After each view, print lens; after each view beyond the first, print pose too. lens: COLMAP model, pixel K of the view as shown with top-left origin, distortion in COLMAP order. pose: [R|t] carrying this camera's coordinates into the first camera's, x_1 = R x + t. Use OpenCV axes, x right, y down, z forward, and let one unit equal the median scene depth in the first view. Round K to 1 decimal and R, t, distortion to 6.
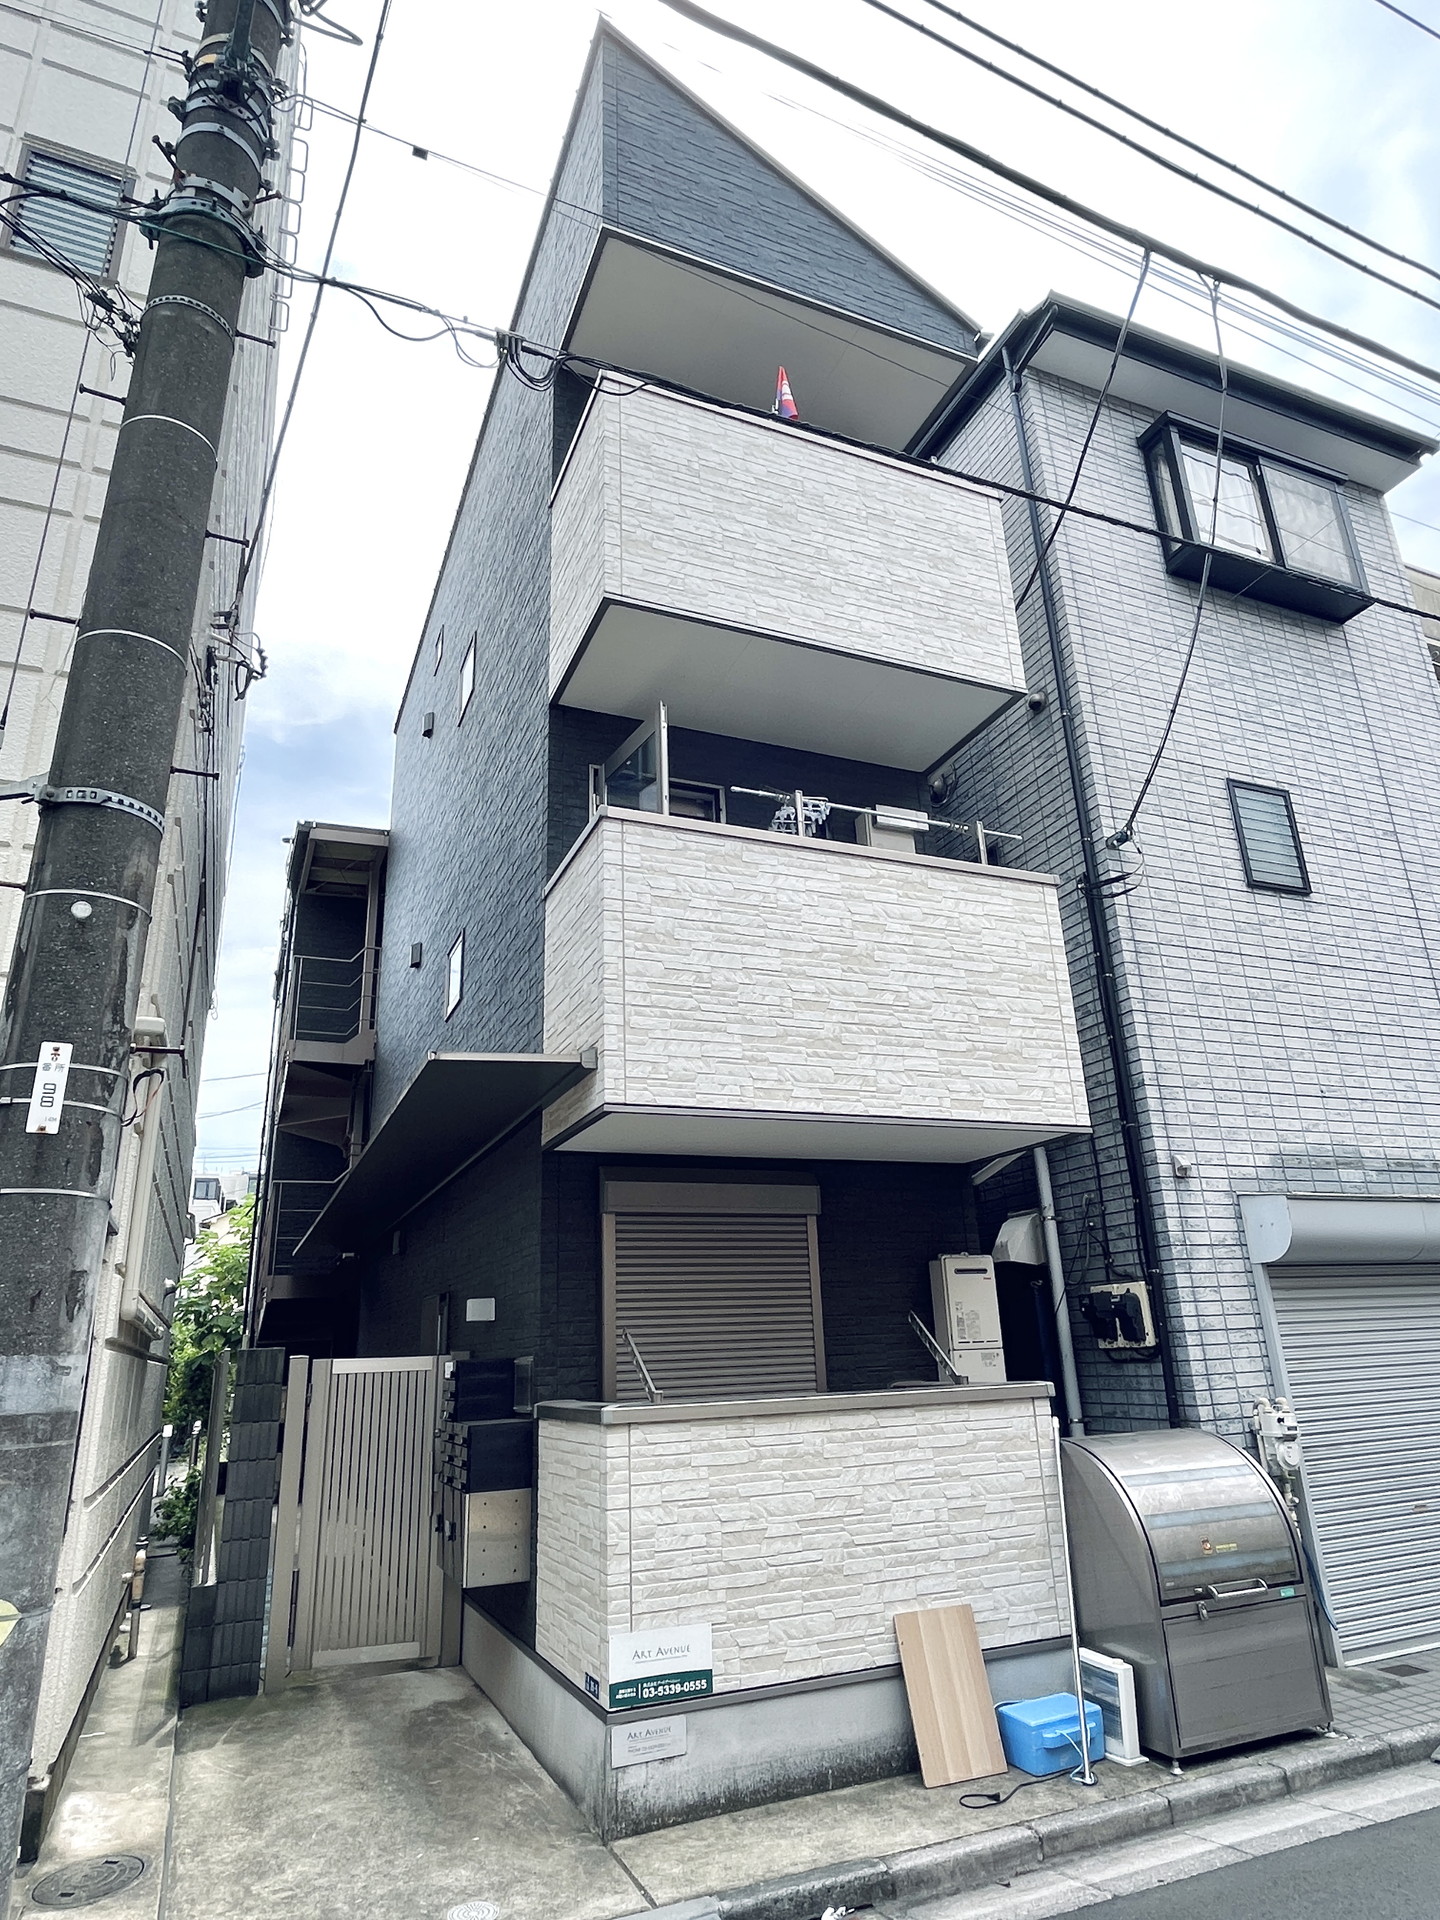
lens RADIAL K [[1128.8, 0, 724.2], [0, 1128.8, 959.6], [0, 0, 1]] dist [-0.004045, 0.000371]
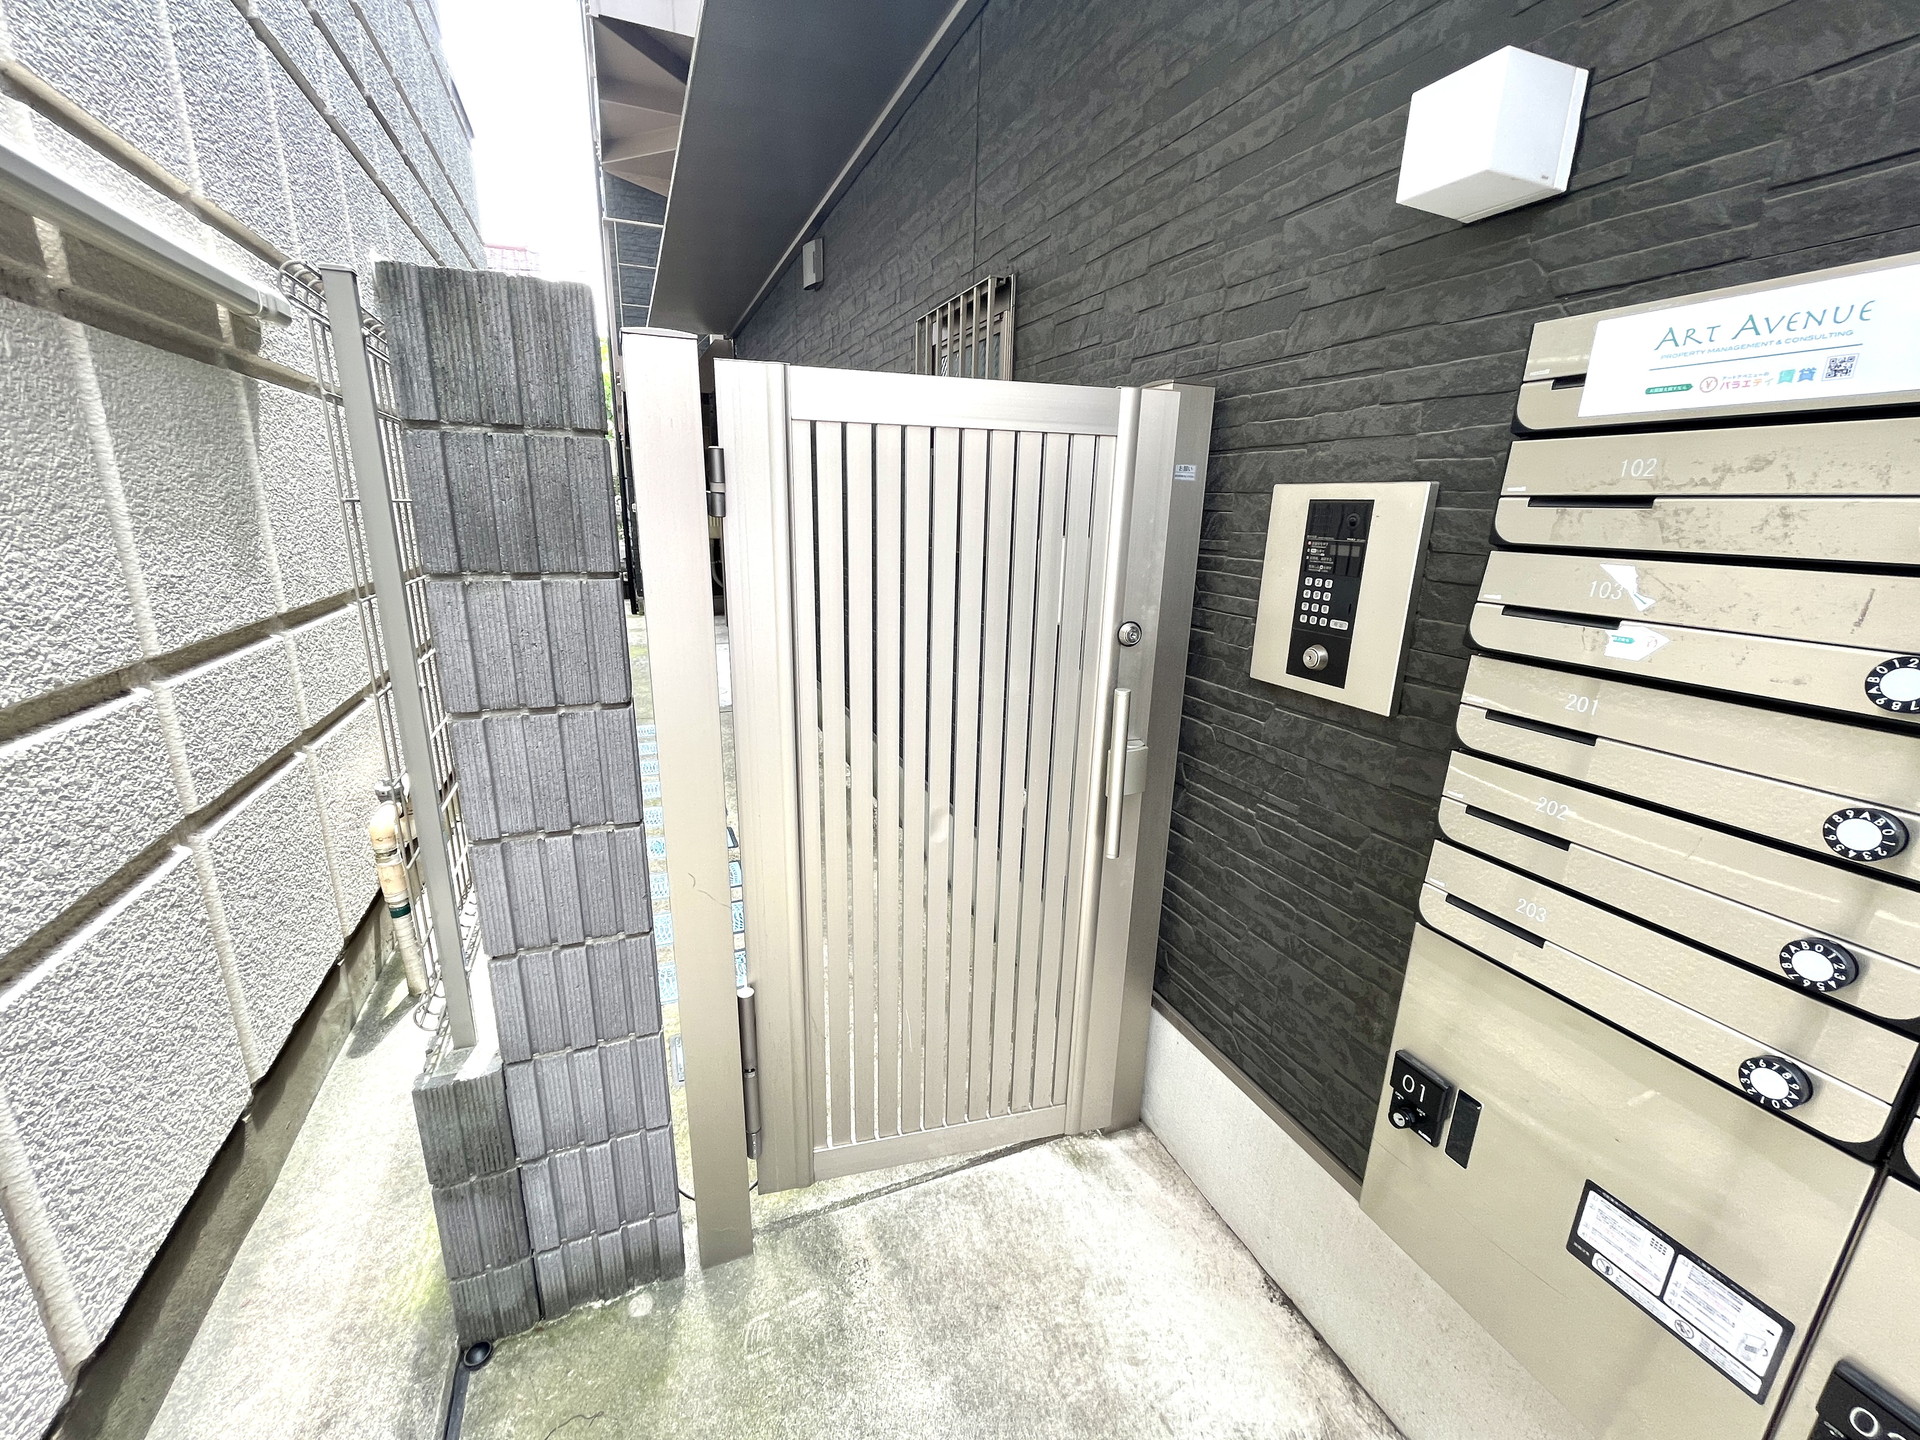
lens RADIAL K [[780.4, 0, 958.7], [0, 780.4, 718.3], [0, 0, 1]] dist [-0.002915, 0.000375]
pose [[0.997944, 0.063542, 0.008354, -0.389568], [-0.057036, 0.821093, 0.567938, 0.406530], [0.029229, -0.567247, 0.823029, 1.031792]]
